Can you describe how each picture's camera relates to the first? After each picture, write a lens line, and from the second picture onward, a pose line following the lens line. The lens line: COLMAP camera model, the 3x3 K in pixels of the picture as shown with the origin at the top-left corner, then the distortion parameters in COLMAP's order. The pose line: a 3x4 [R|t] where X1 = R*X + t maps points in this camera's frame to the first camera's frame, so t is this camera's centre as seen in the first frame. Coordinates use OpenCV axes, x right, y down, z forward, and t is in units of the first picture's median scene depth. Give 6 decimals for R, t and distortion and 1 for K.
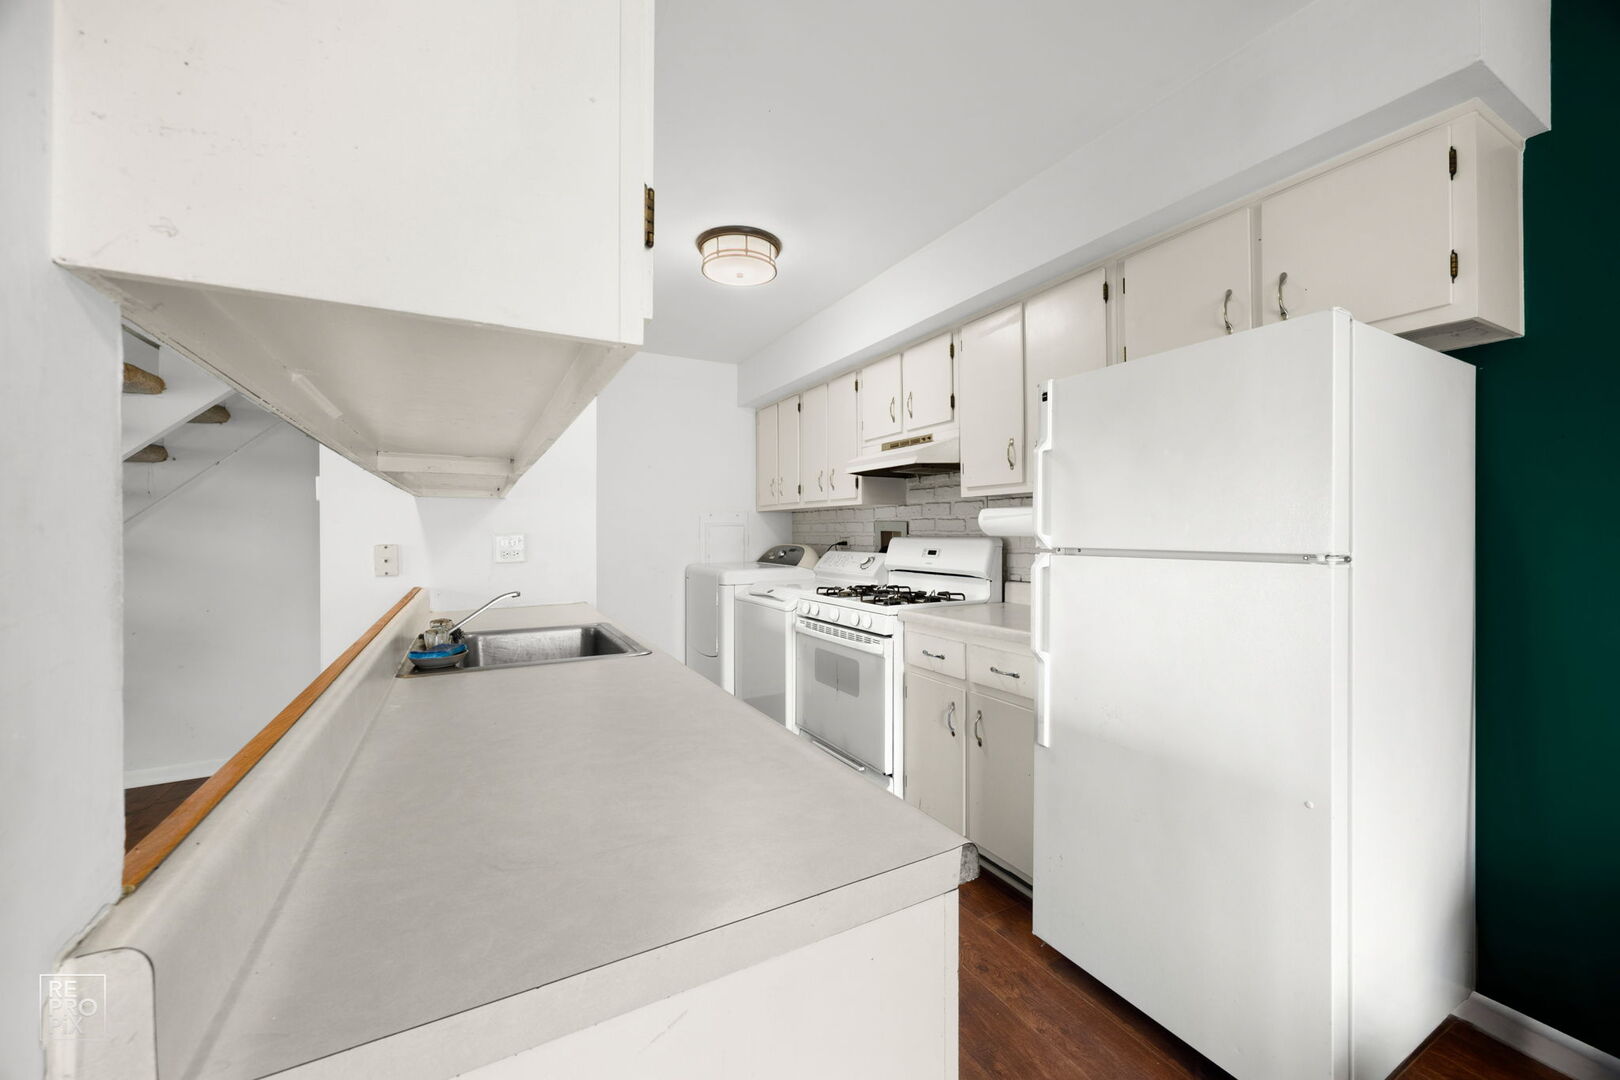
lens RADIAL K [[620.0, 0, 824.0], [0, 620.0, 527.5], [0, 0, 1]] dist [-0.007088, -0.000137]
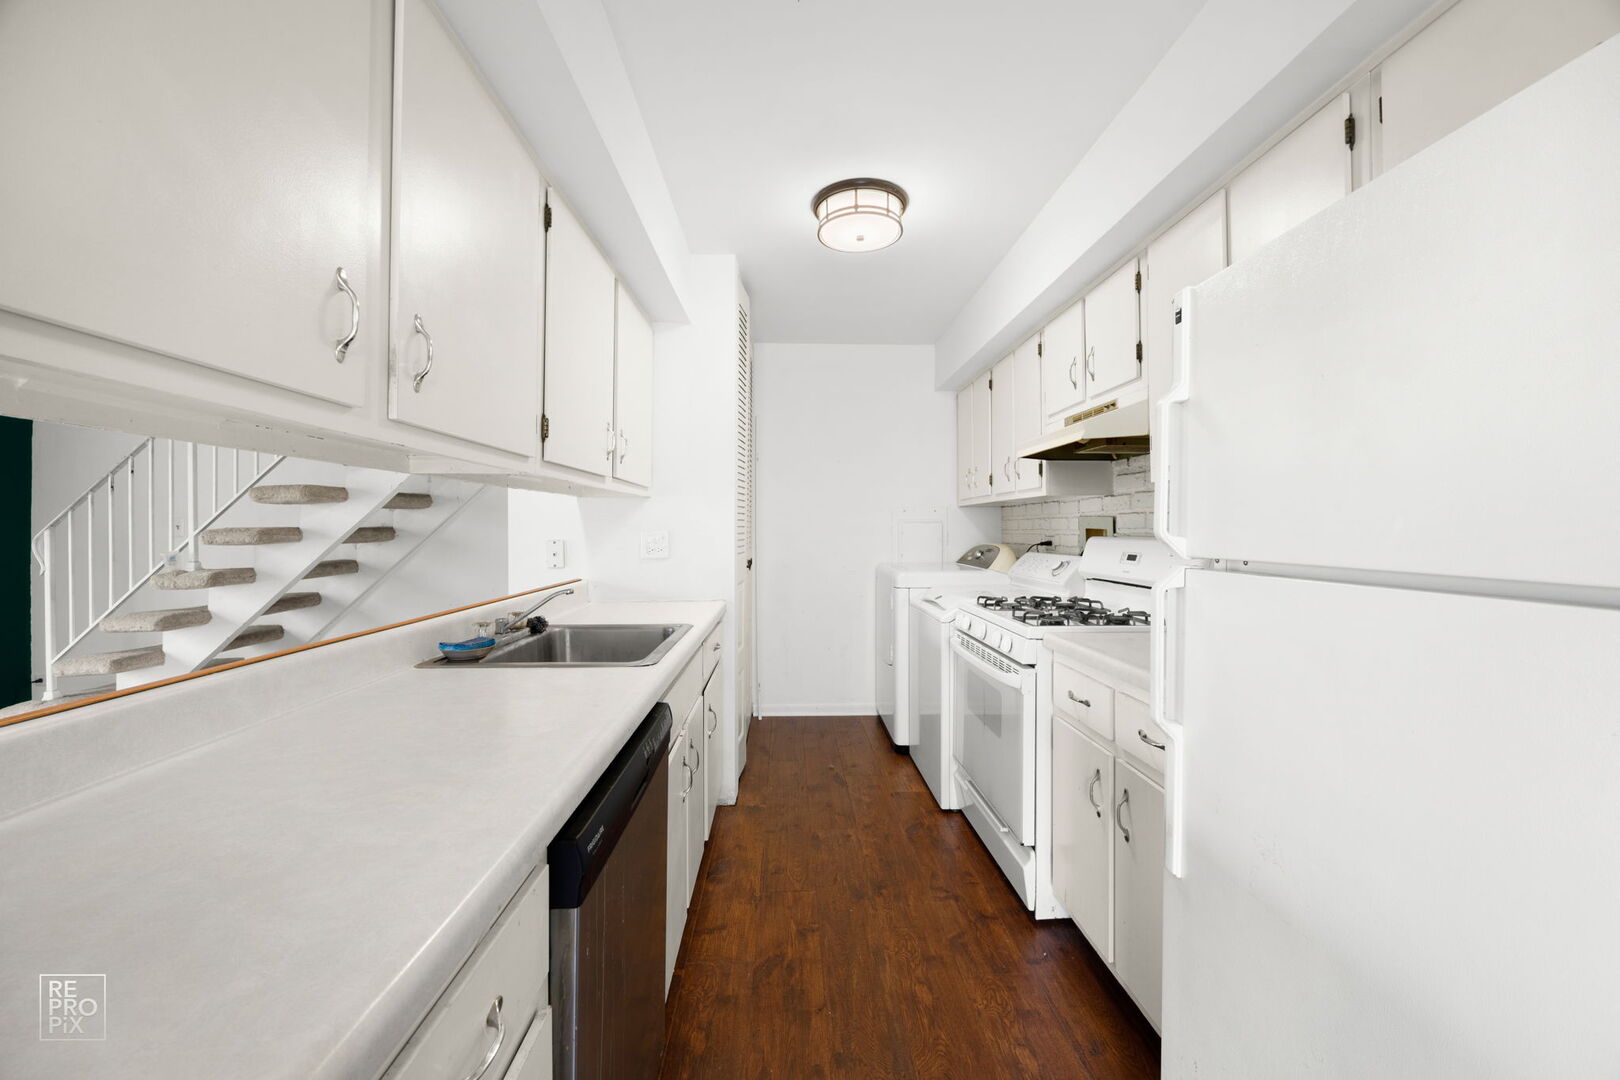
lens RADIAL K [[629.8, 0, 829.3], [0, 629.8, 525.9], [0, 0, 1]] dist [-0.000994, -0.000132]
pose [[0.902094, 0.001438, -0.431538, 0.173007], [-0.000293, 0.999996, 0.002720, -0.000054], [0.431540, -0.002327, 0.902091, 0.151742]]
